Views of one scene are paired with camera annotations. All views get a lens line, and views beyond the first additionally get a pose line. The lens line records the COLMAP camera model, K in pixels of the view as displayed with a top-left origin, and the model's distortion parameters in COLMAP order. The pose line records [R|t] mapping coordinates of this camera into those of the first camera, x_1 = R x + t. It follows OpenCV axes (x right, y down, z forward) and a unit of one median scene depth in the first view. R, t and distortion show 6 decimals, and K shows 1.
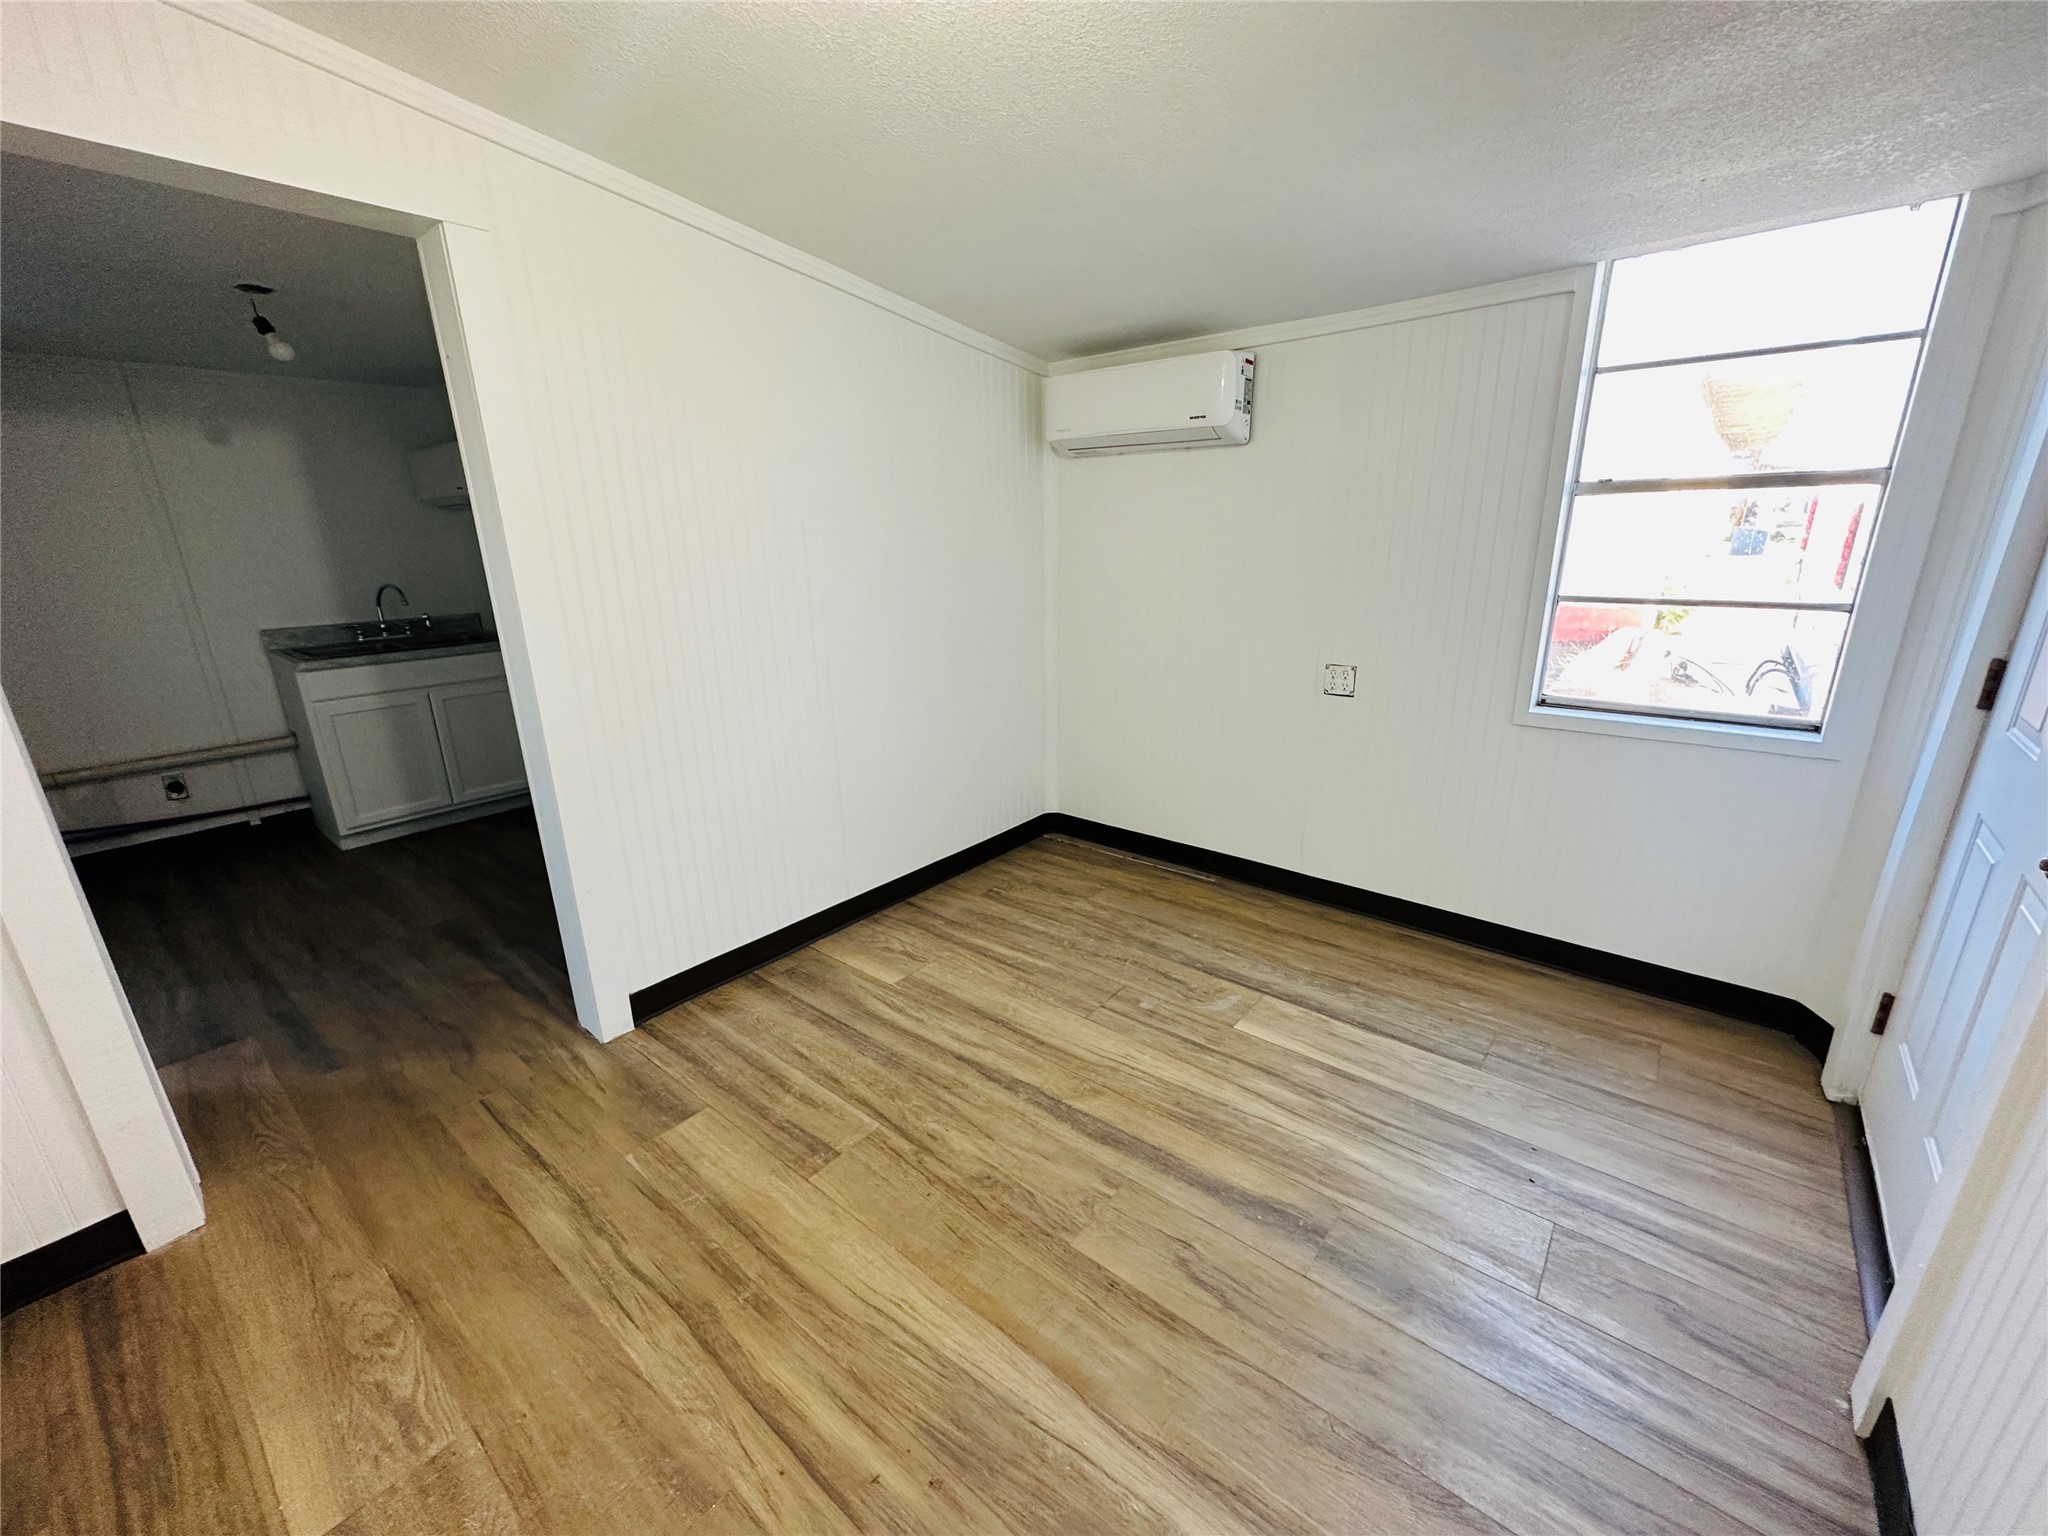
lens RADIAL K [[816.8, 0, 1027.2], [0, 816.8, 764.1], [0, 0, 1]] dist [-0.001436, 0.000005]
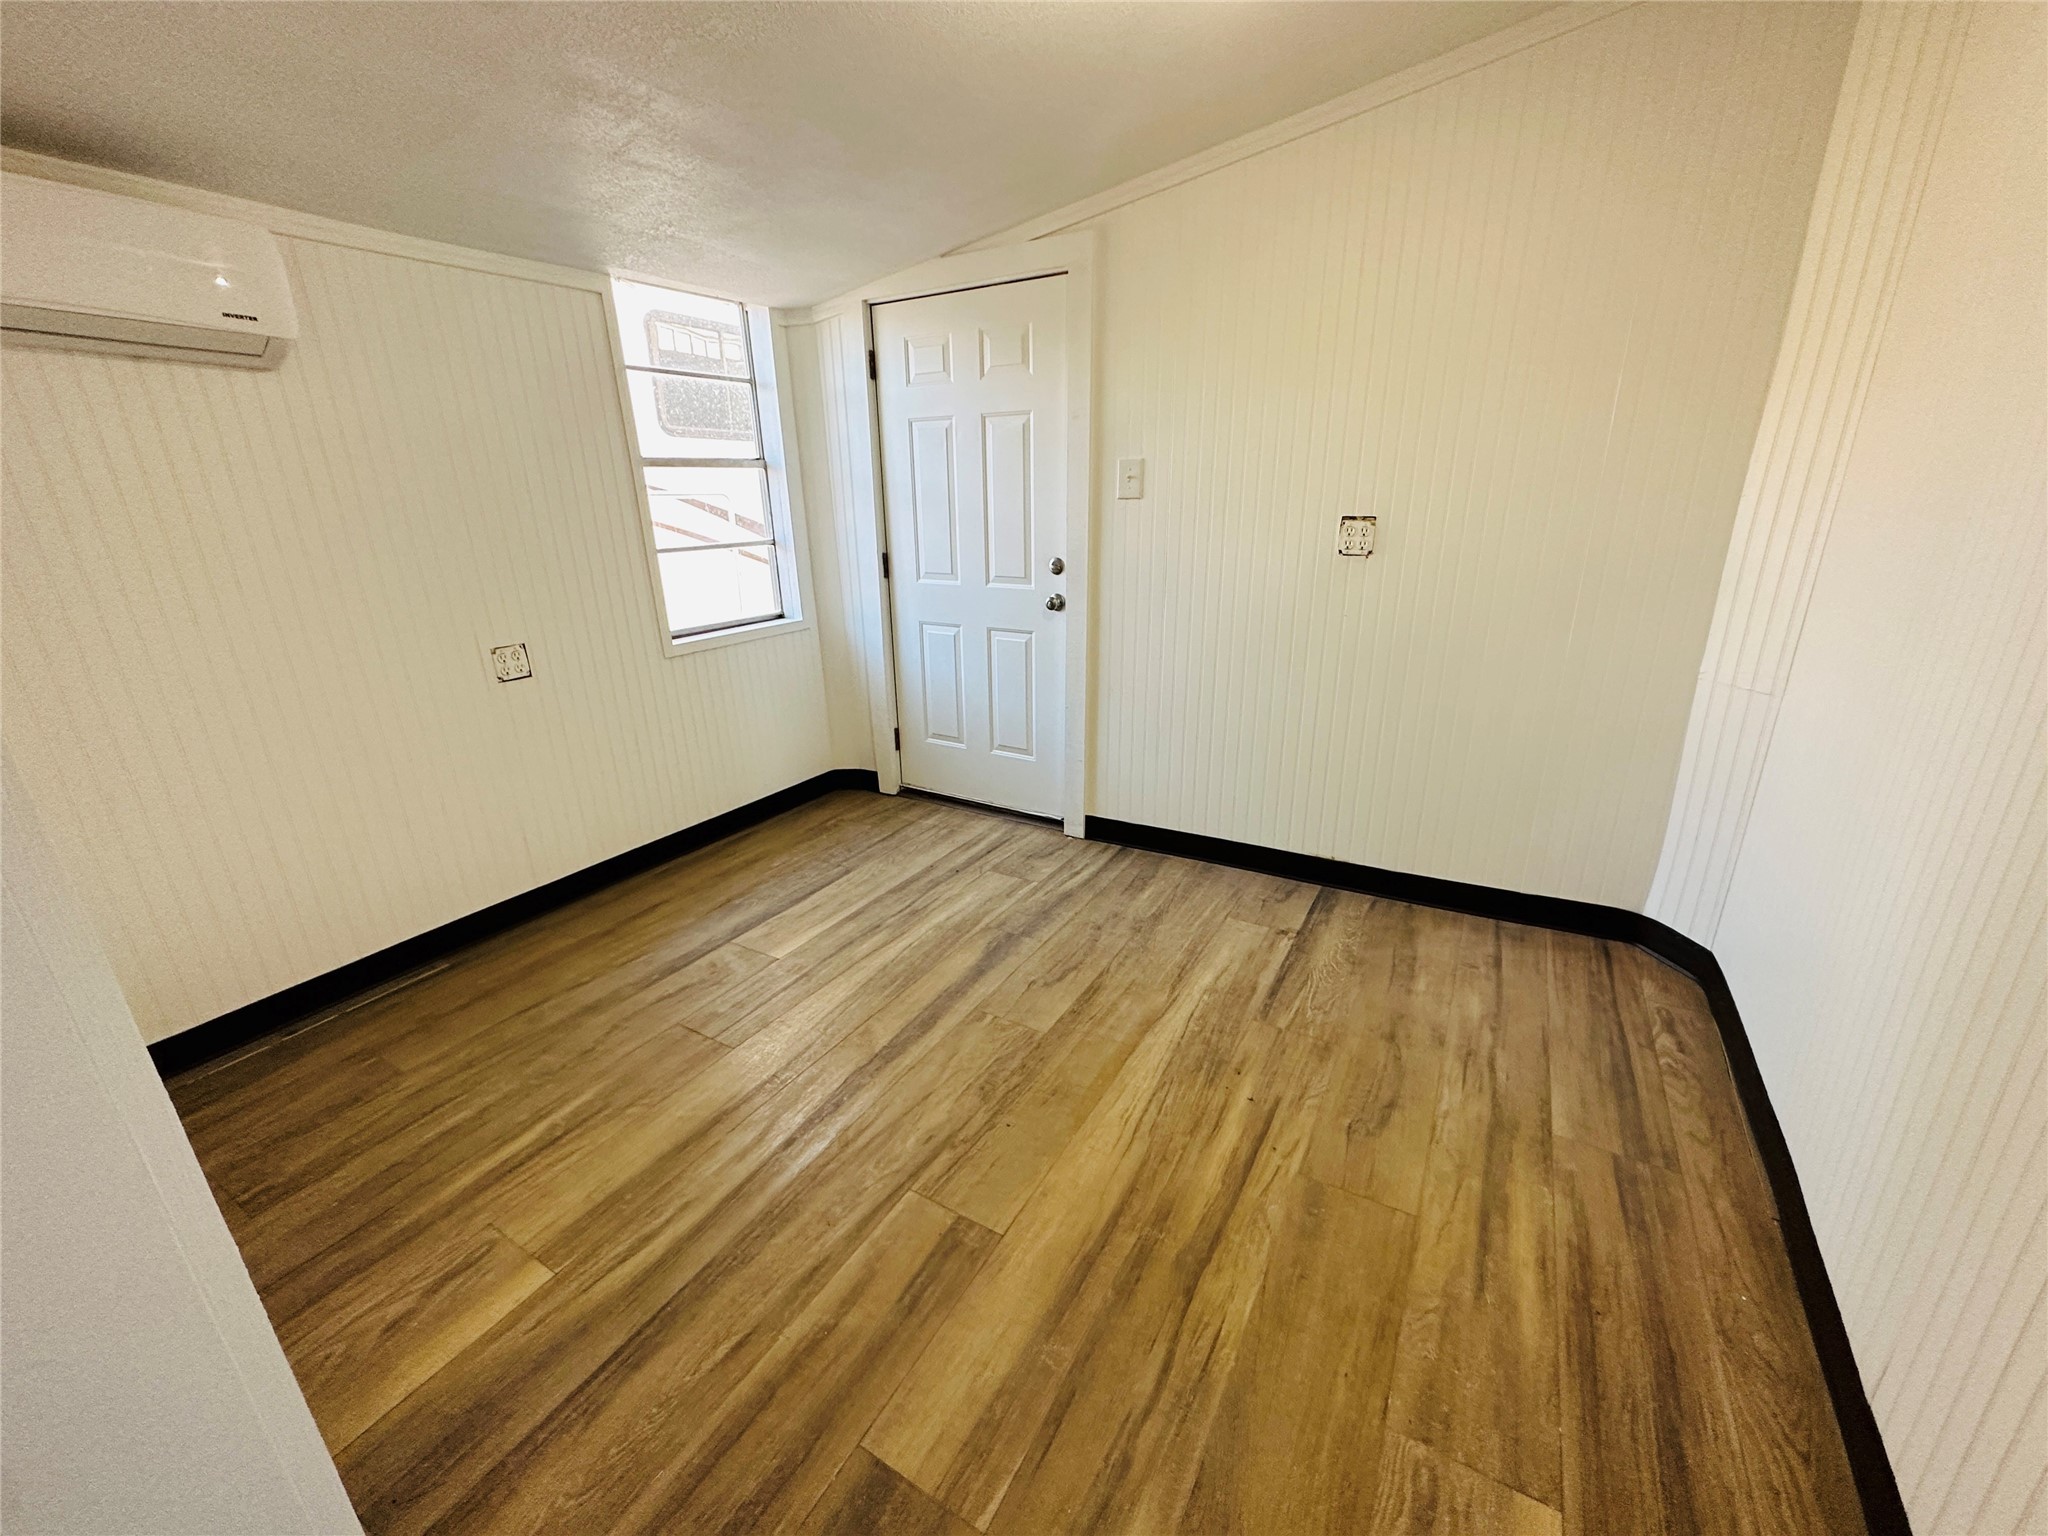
lens RADIAL K [[816.8, 0, 1026.1], [0, 816.8, 764.3], [0, 0, 1]] dist [-0.001436, 0.000005]
pose [[-0.151270, -0.286108, 0.946182, -0.872355], [0.305181, 0.896919, 0.320002, -0.172805], [-0.940203, 0.337163, -0.048362, 0.806064]]
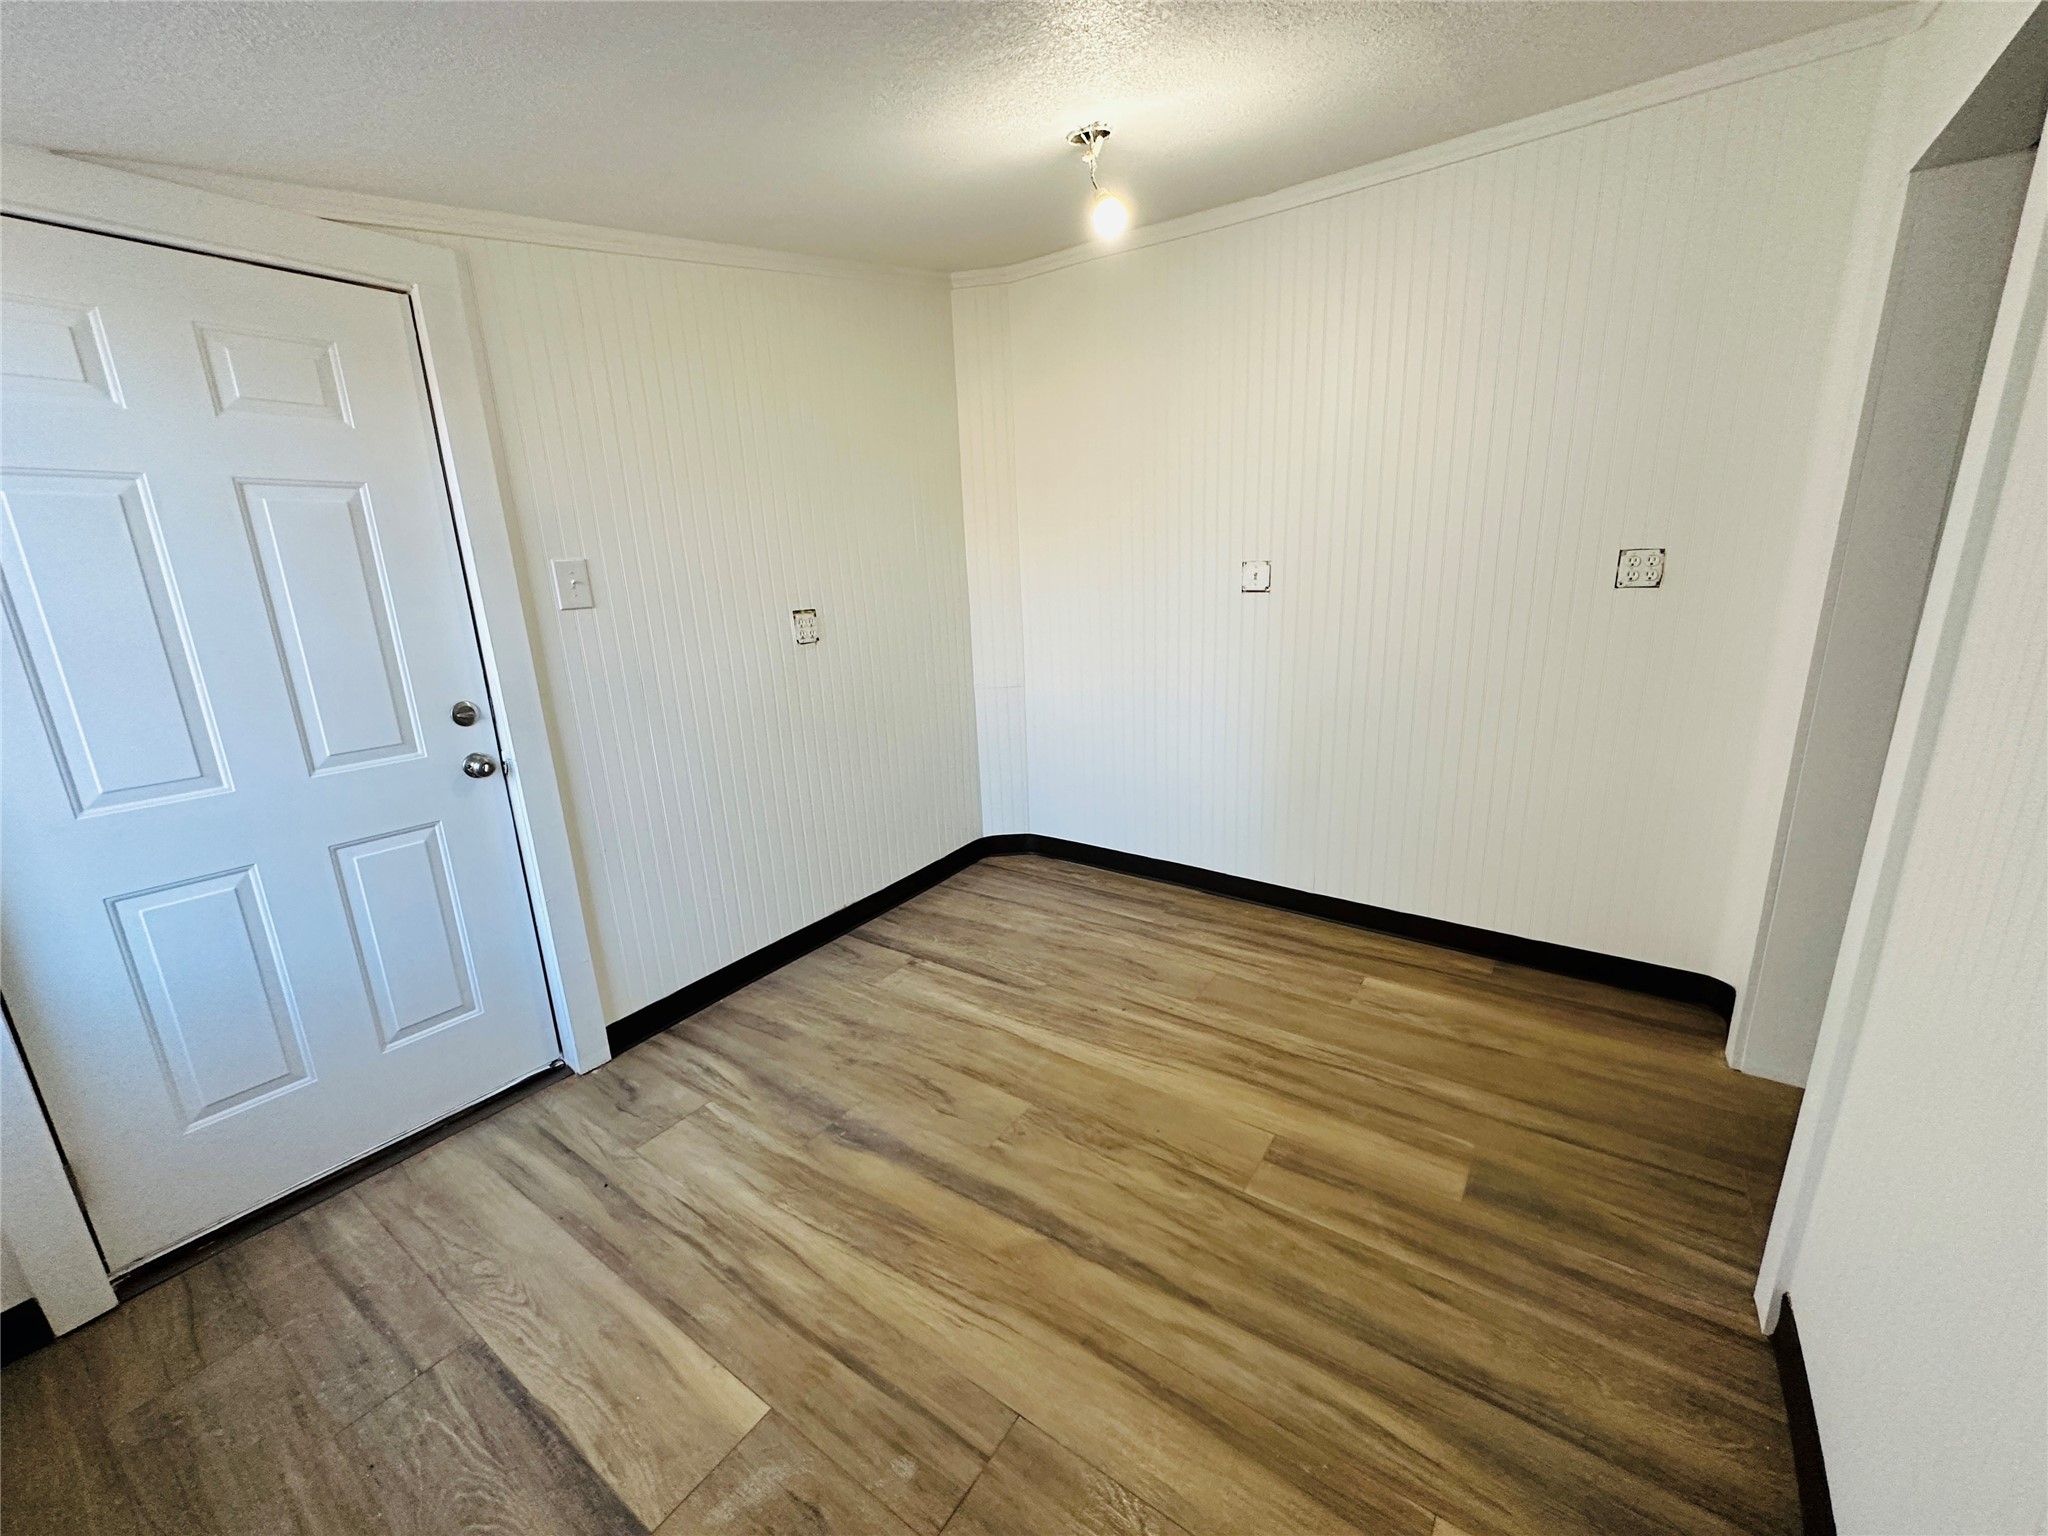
lens RADIAL K [[816.8, 0, 1026.7], [0, 816.8, 764.2], [0, 0, 1]] dist [-0.001436, 0.000005]
pose [[-0.995544, 0.077794, -0.053294, 0.074848], [0.038967, 0.854042, 0.518742, -0.459995], [0.085870, 0.514354, -0.853268, 1.550161]]
